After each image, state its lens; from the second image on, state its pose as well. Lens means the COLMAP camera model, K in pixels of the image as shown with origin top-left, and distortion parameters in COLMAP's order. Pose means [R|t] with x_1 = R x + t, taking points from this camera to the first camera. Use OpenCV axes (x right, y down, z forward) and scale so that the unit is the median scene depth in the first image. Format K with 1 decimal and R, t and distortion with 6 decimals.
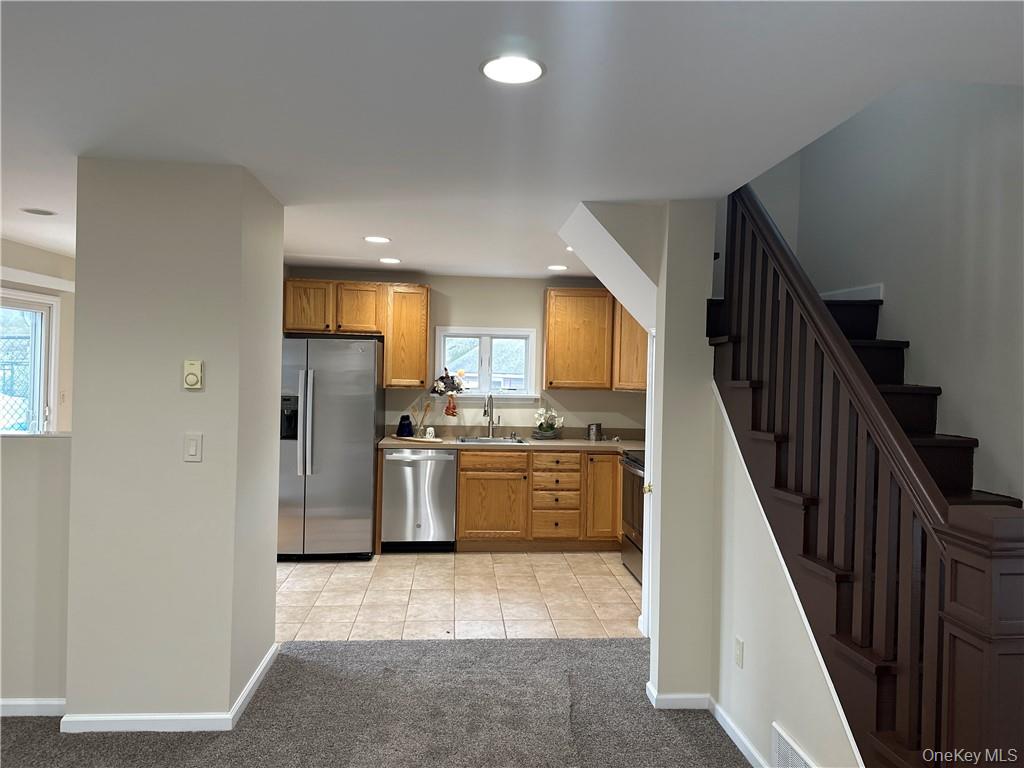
lens RADIAL K [[711.4, 0, 512.7], [0, 711.4, 374.4], [0, 0, 1]] dist [0.170717, -0.368108]
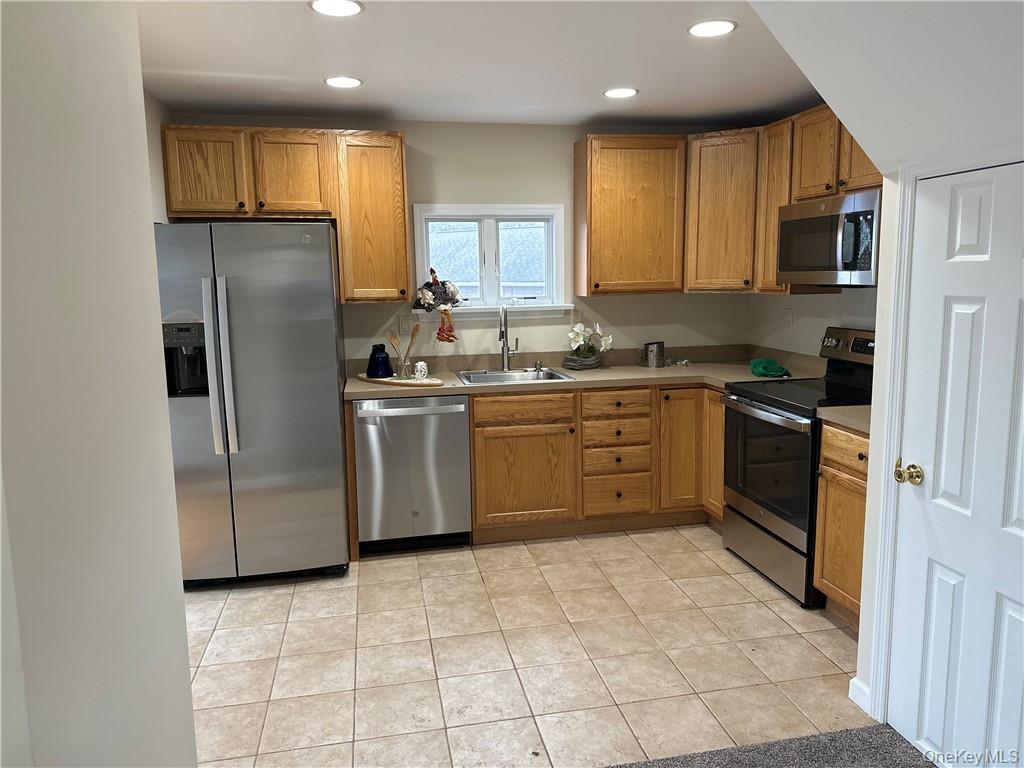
lens RADIAL K [[711.4, 0, 512.7], [0, 711.4, 374.4], [0, 0, 1]] dist [0.170717, -0.368108]
pose [[0.992616, -0.053650, 0.108790, -0.105457], [0.039055, 0.990466, 0.132108, 0.003107], [-0.114840, -0.126884, 0.985247, 0.355782]]
